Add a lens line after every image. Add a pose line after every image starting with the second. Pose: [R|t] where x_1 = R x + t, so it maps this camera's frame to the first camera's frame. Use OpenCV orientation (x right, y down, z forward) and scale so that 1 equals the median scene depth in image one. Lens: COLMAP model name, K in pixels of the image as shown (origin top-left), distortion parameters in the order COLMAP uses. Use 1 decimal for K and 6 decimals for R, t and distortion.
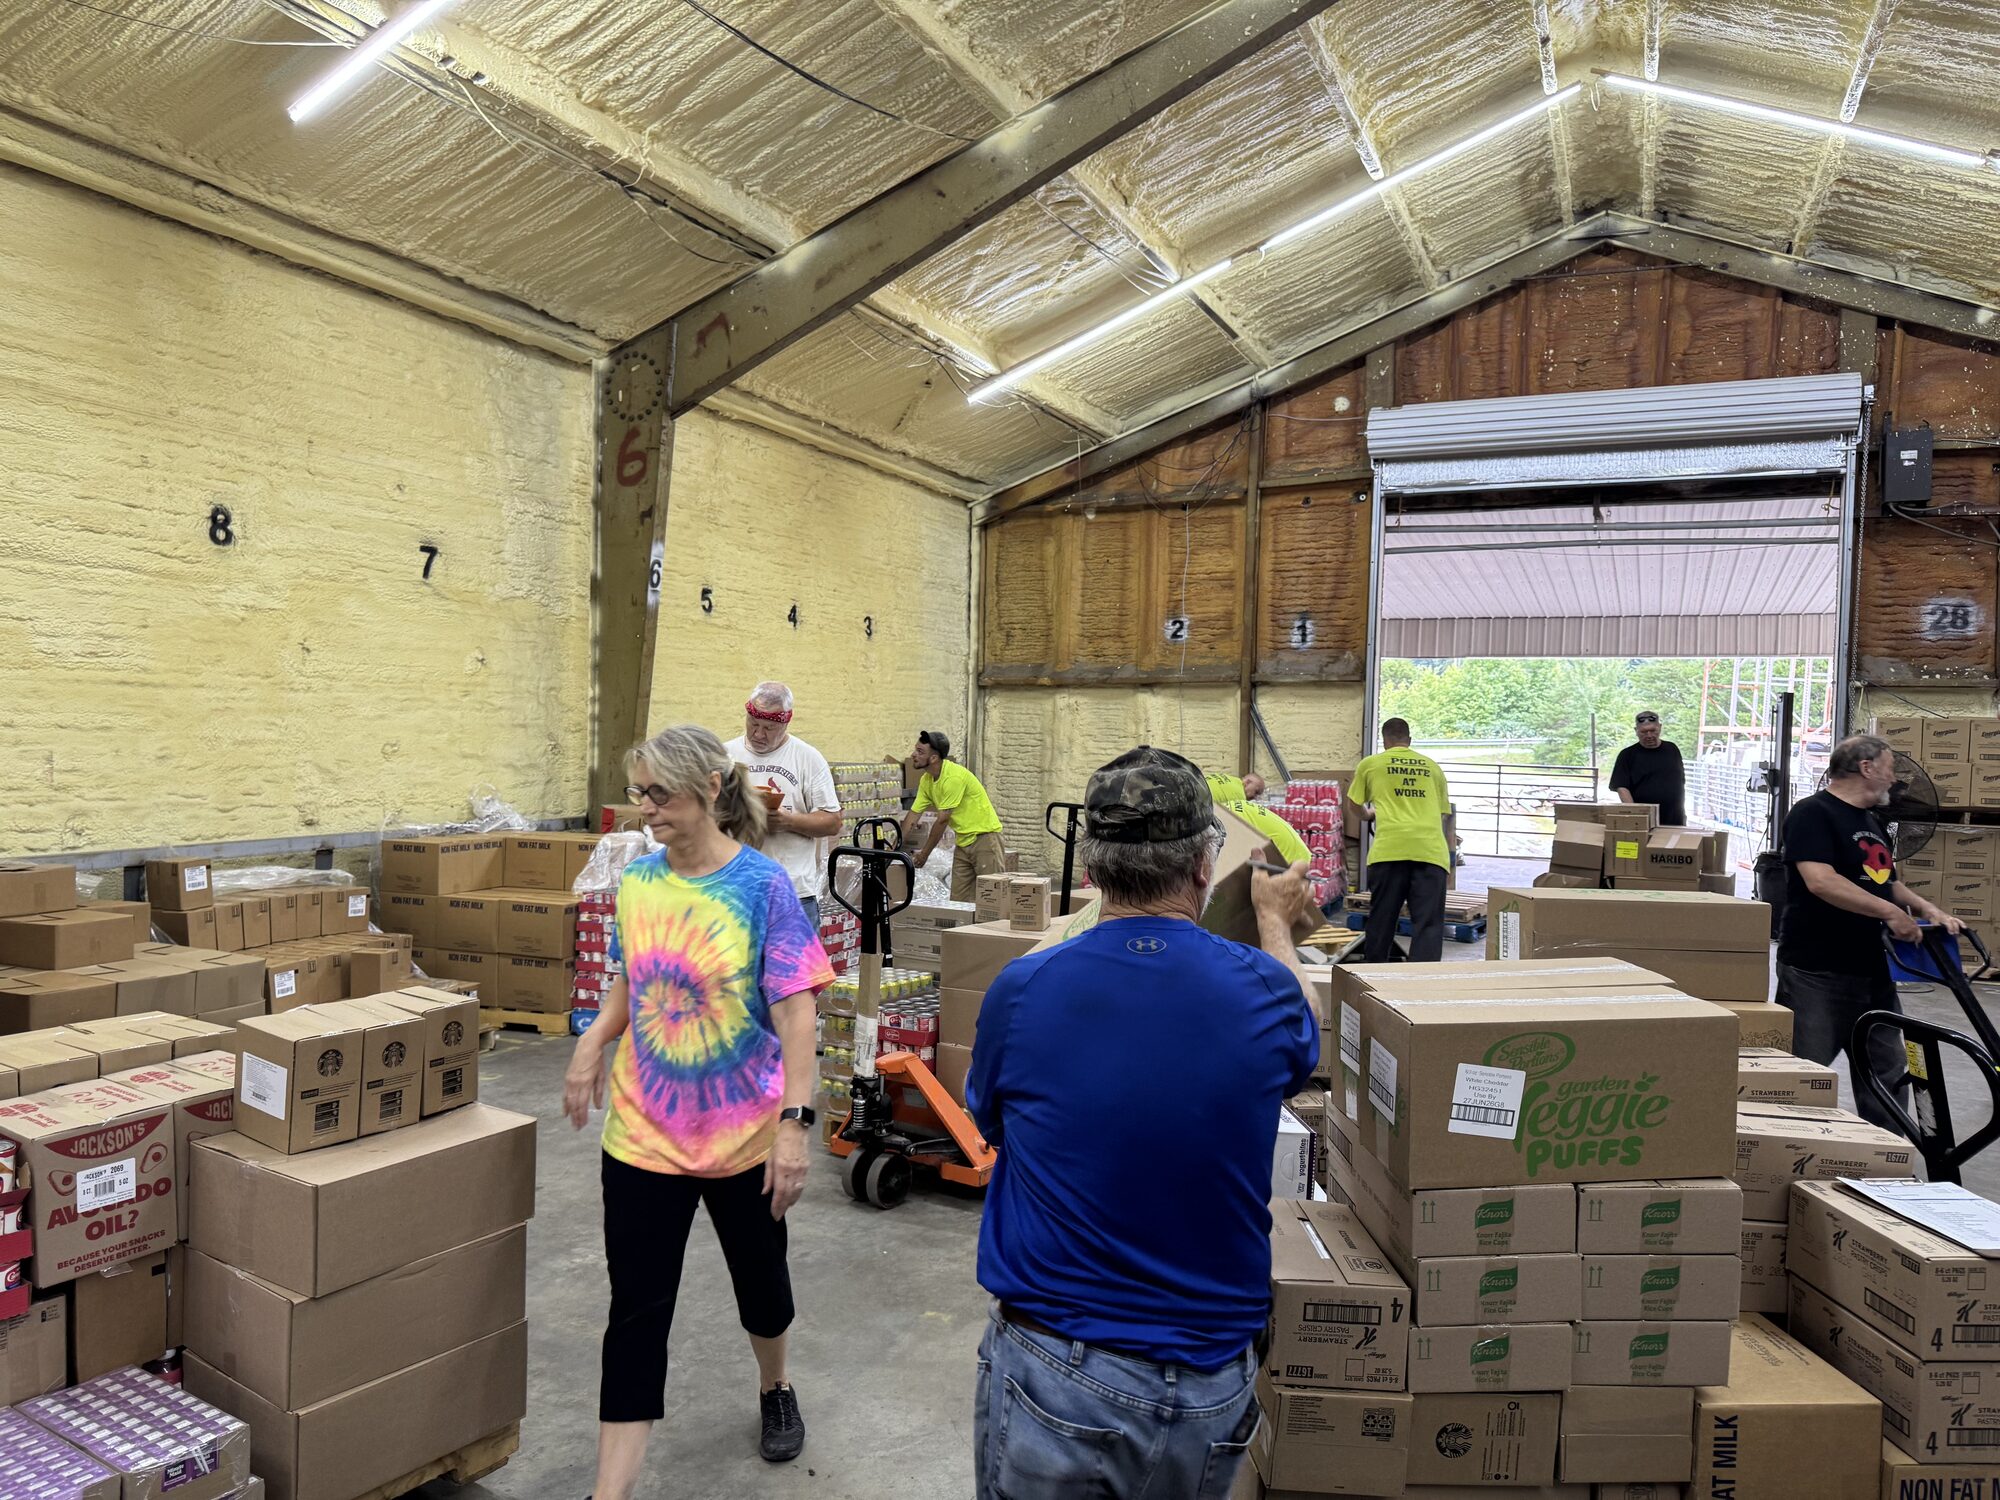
lens RADIAL K [[1413.1, 0, 1013.1], [0, 1413.1, 766.5], [0, 0, 1]] dist [0.038933, -0.043552]
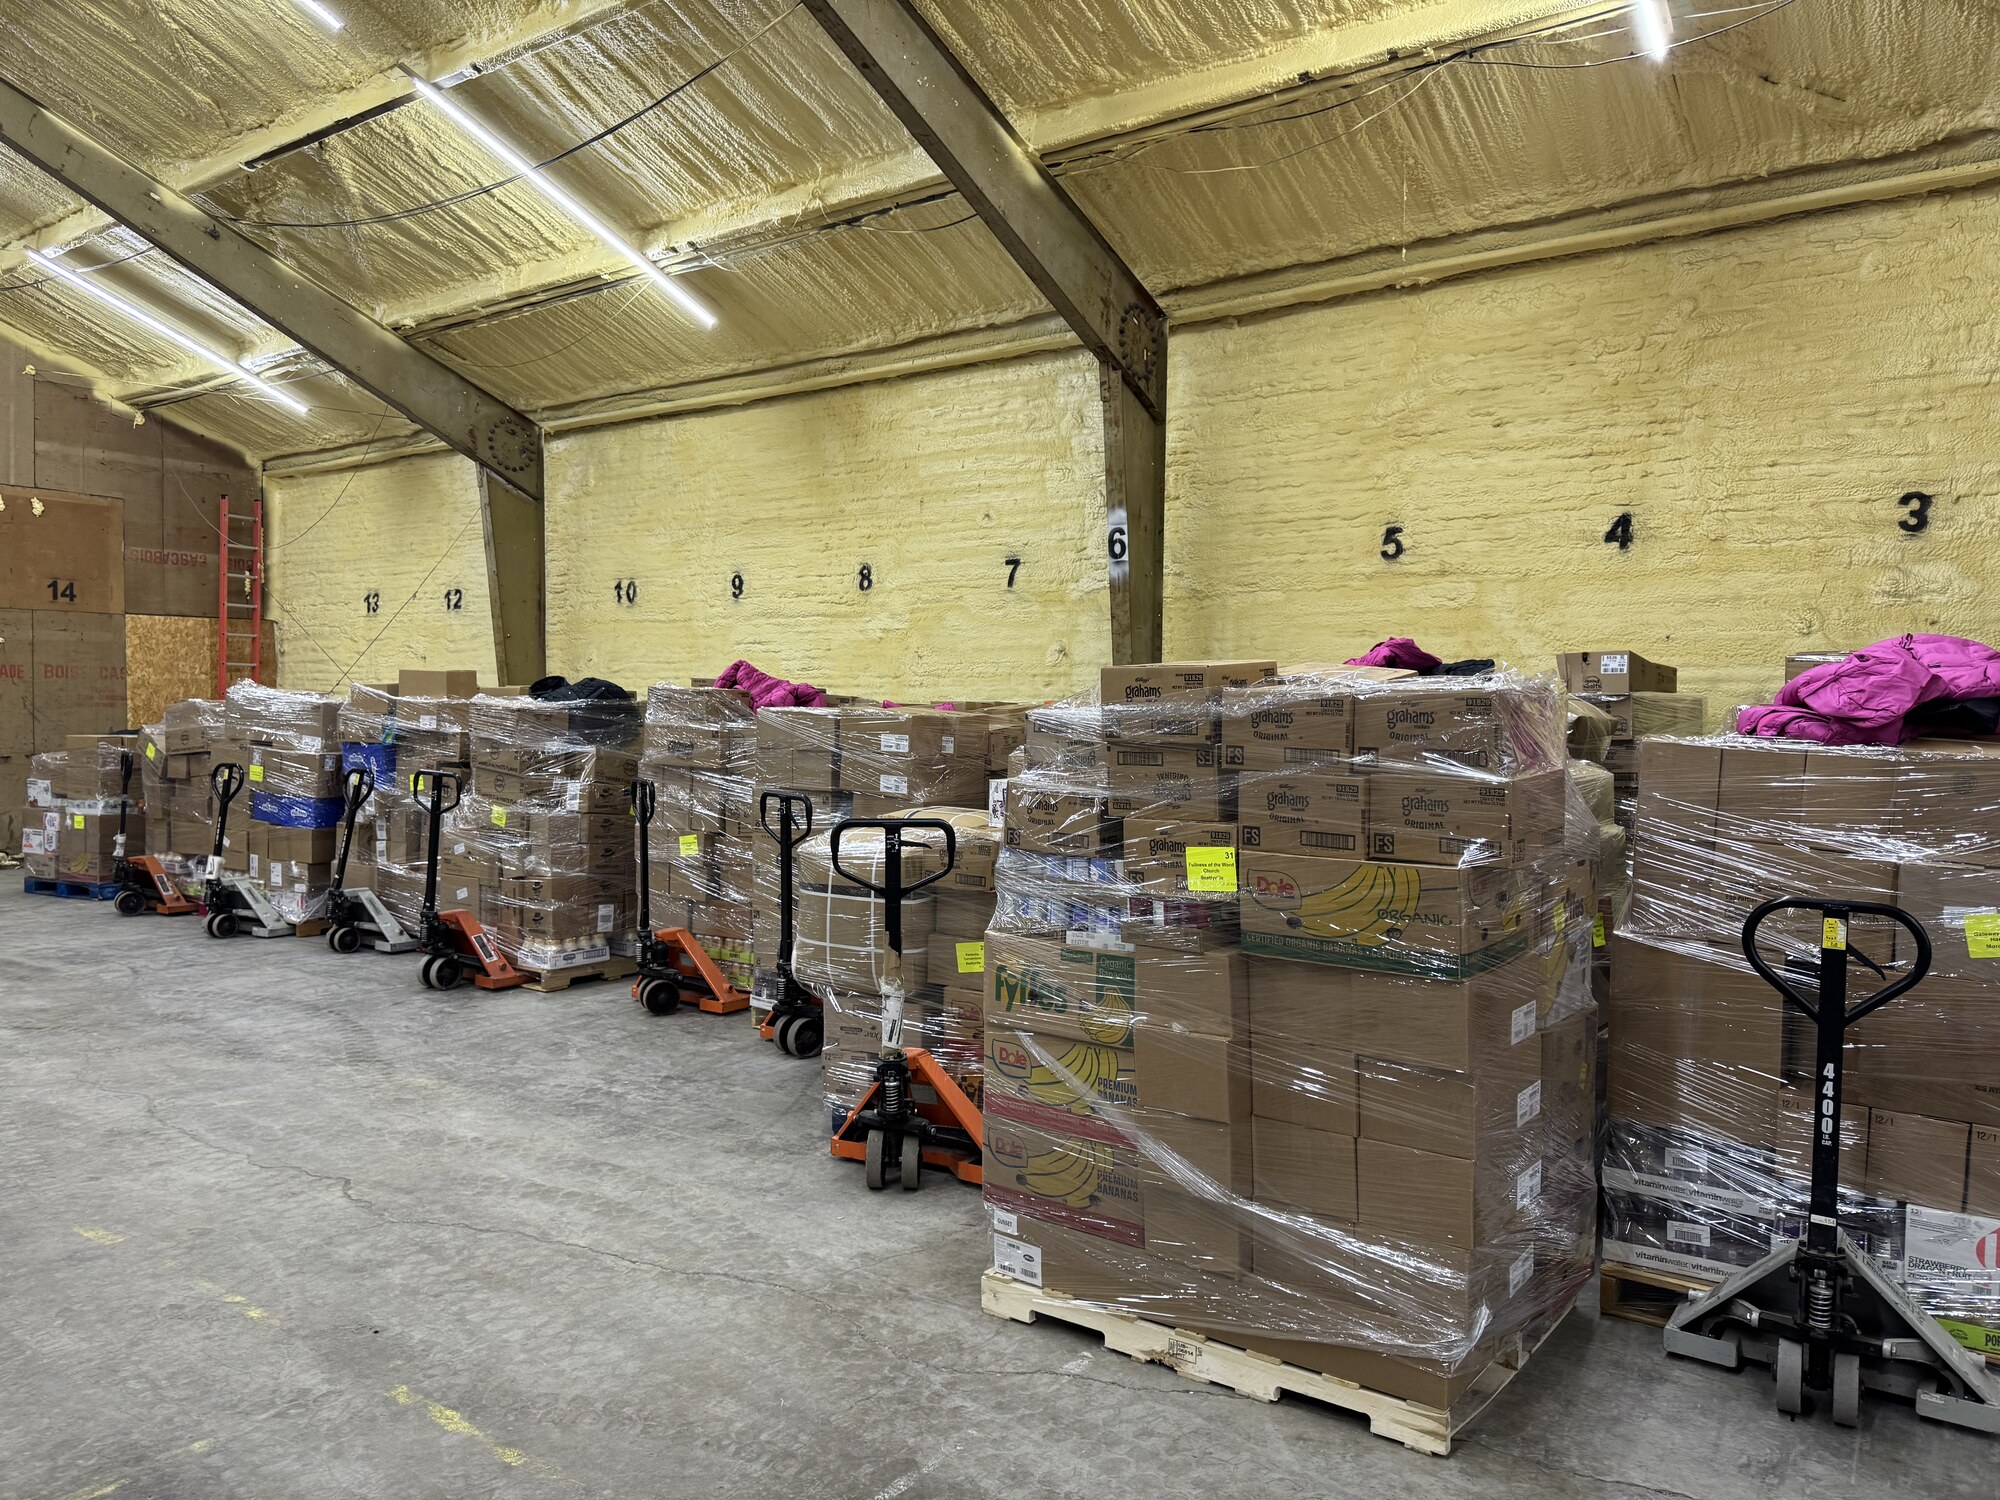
lens RADIAL K [[1442.8, 0, 990.4], [0, 1442.8, 759.6], [0, 0, 1]] dist [0.036958, -0.023432]
pose [[-0.223323, 0.002480, -0.974741, 0.653035], [-0.045554, 0.998878, 0.012978, -0.004277], [0.973680, 0.047301, -0.222959, 1.098336]]
